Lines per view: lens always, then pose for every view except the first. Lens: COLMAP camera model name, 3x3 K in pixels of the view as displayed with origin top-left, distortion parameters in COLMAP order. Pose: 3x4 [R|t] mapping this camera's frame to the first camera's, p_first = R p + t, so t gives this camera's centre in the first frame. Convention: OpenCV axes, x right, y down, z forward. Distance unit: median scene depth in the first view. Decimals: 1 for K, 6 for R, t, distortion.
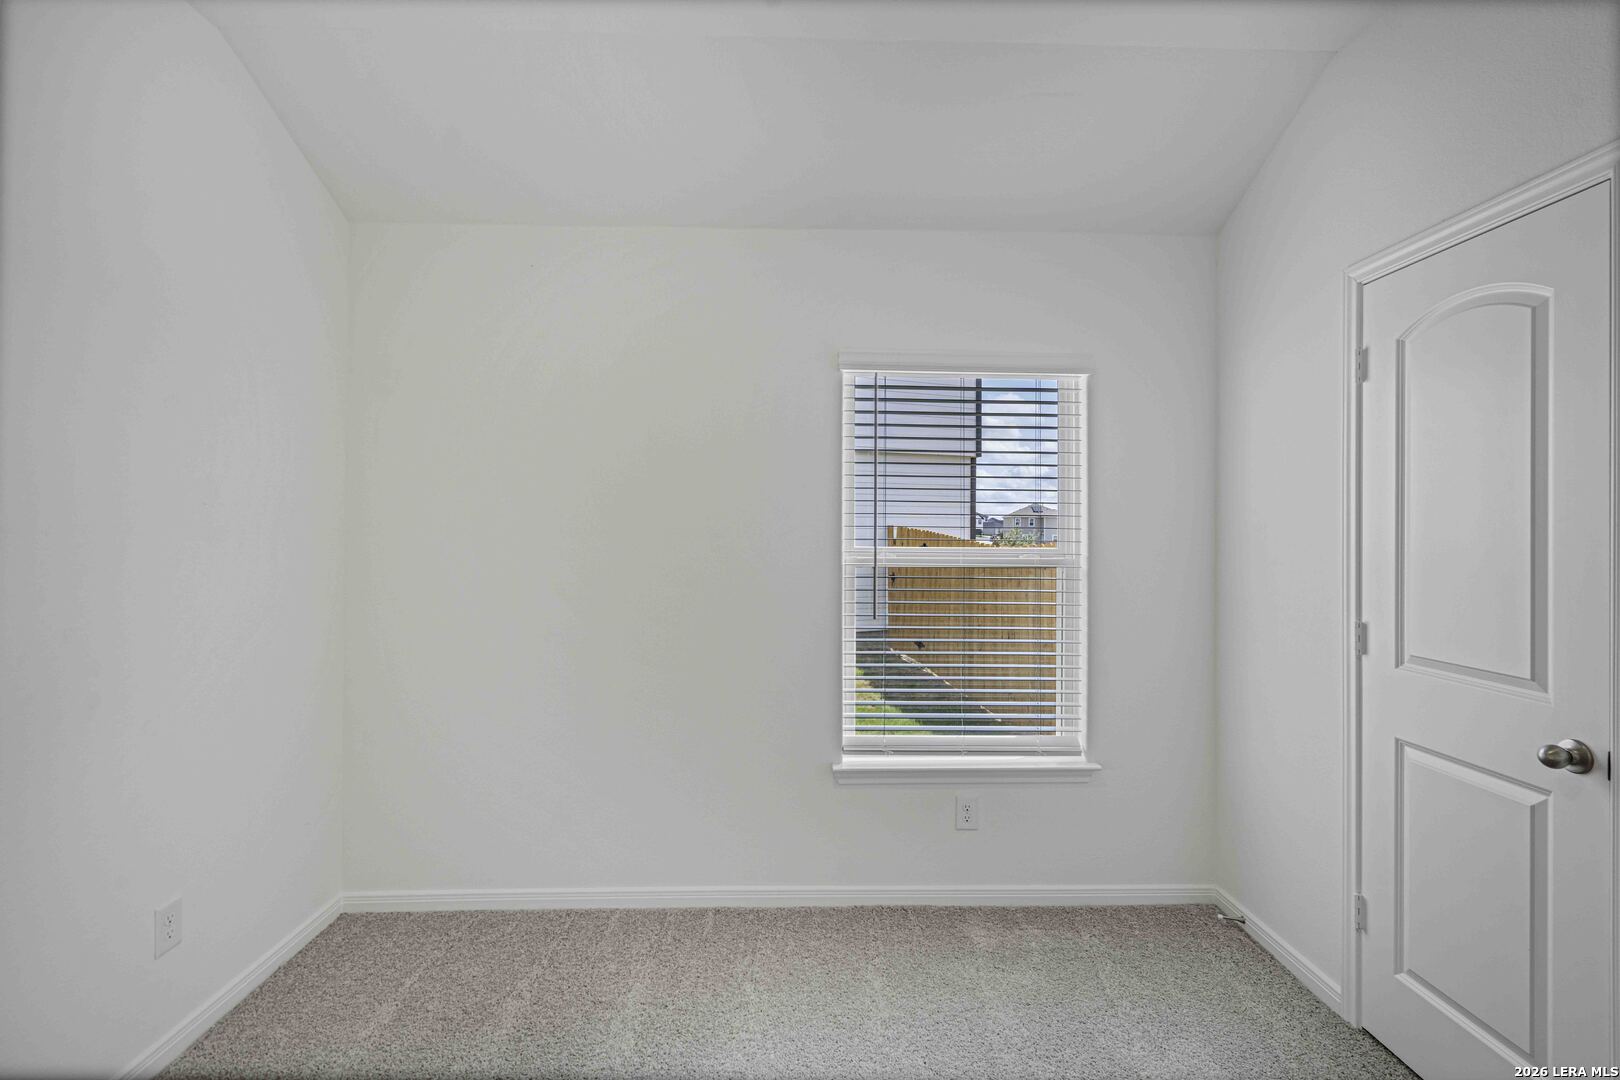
lens RADIAL K [[748.1, 0, 812.9], [0, 748.1, 529.1], [0, 0, 1]] dist [-0.004363, 0.002907]
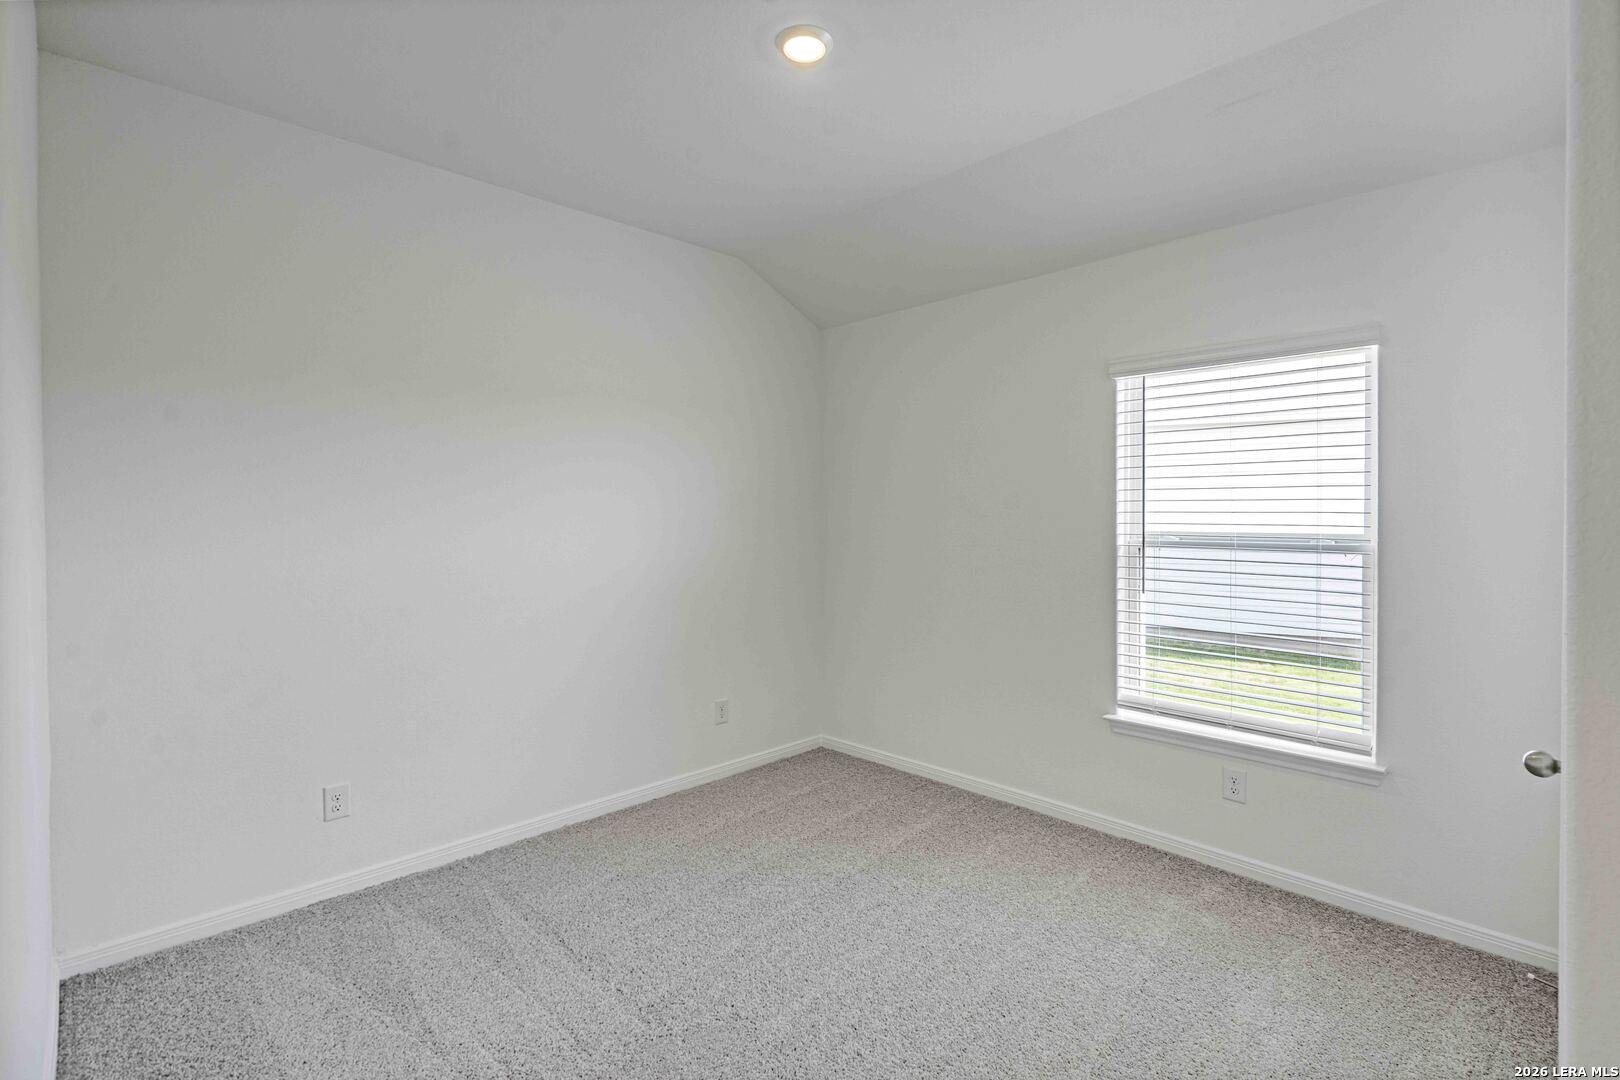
lens RADIAL K [[748.1, 0, 802.9], [0, 748.1, 527.2], [0, 0, 1]] dist [-0.004363, 0.002907]
pose [[0.673354, 0.007547, -0.739282, 0.575276], [0.009154, 0.999786, 0.018544, -0.006731], [0.739264, -0.019254, 0.673141, -0.146656]]
